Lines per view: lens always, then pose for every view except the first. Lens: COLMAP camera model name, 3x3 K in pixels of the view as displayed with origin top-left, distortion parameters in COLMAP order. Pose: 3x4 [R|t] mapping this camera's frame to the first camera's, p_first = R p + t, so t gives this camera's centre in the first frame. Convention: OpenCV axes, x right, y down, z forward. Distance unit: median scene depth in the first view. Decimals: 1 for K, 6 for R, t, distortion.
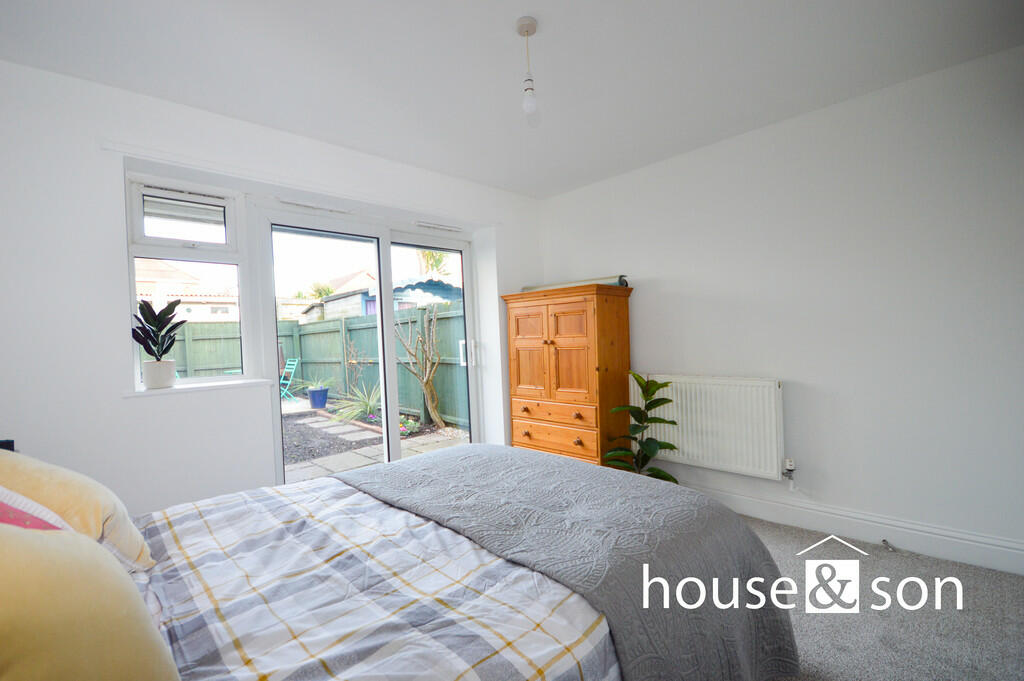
lens RADIAL K [[455.5, 0, 510.3], [0, 455.5, 342.2], [0, 0, 1]] dist [-0.001026, 0.000051]
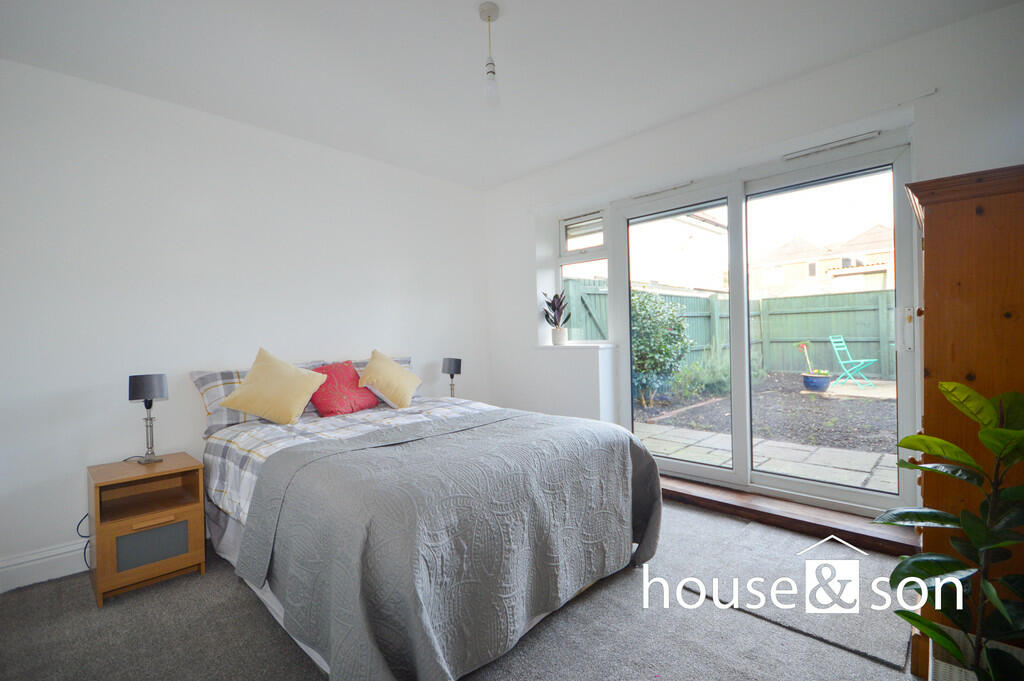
lens RADIAL K [[455.5, 0, 510.3], [0, 455.5, 342.2], [0, 0, 1]] dist [-0.001026, 0.000051]
pose [[0.004852, 0.055444, -0.998450, 0.638546], [0.014731, 0.998349, 0.055510, -0.001093], [0.999880, -0.014978, 0.004027, 0.590678]]
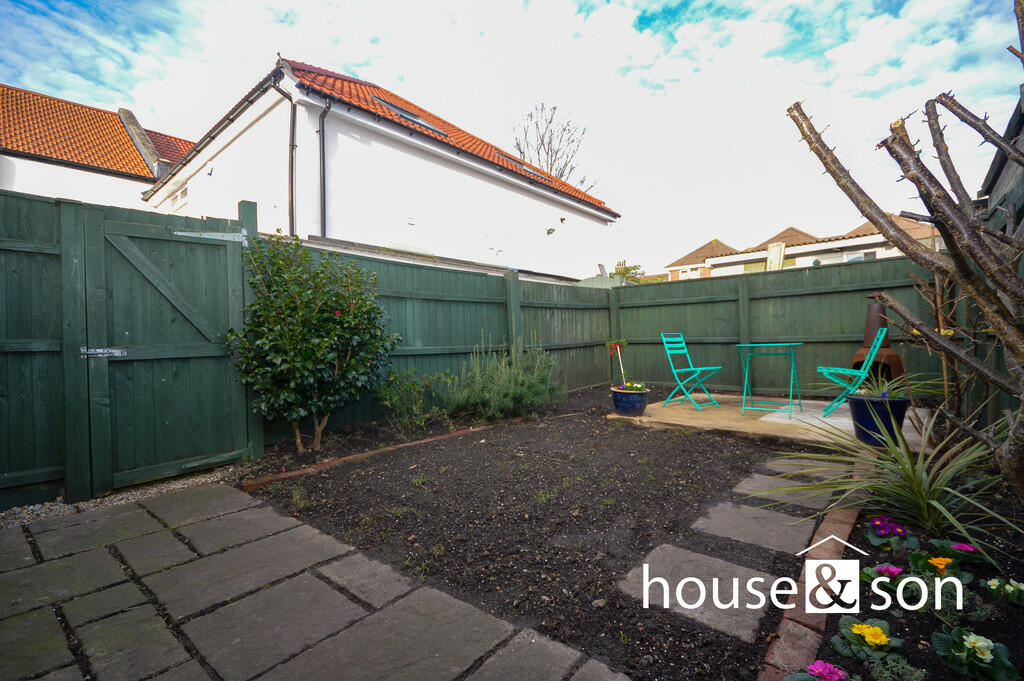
lens RADIAL K [[455.5, 0, 510.3], [0, 455.5, 342.2], [0, 0, 1]] dist [-0.001026, 0.000051]
pose [[0.107889, 0.045226, -0.993134, -0.137872], [-0.001857, 0.998972, 0.045290, 0.081729], [0.994161, -0.003042, 0.107862, 1.539290]]
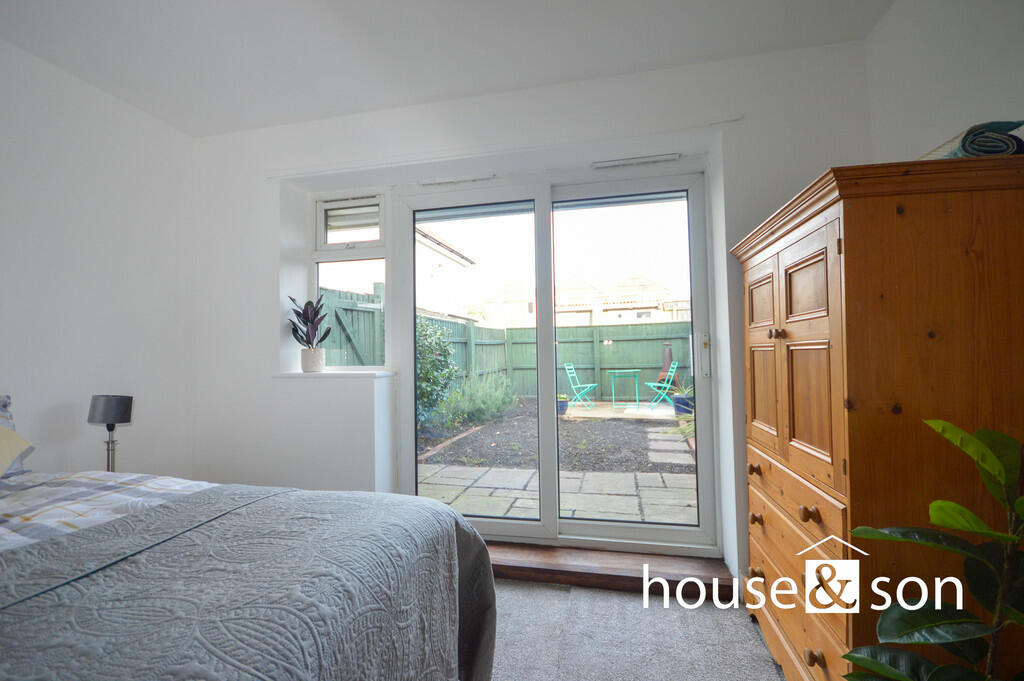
lens RADIAL K [[455.5, 0, 510.3], [0, 455.5, 342.2], [0, 0, 1]] dist [-0.001026, 0.000051]
pose [[0.532651, 0.004835, -0.846321, 0.353664], [-0.016702, 0.999849, -0.004799, 0.016559], [0.846170, 0.016692, 0.532651, 0.583352]]
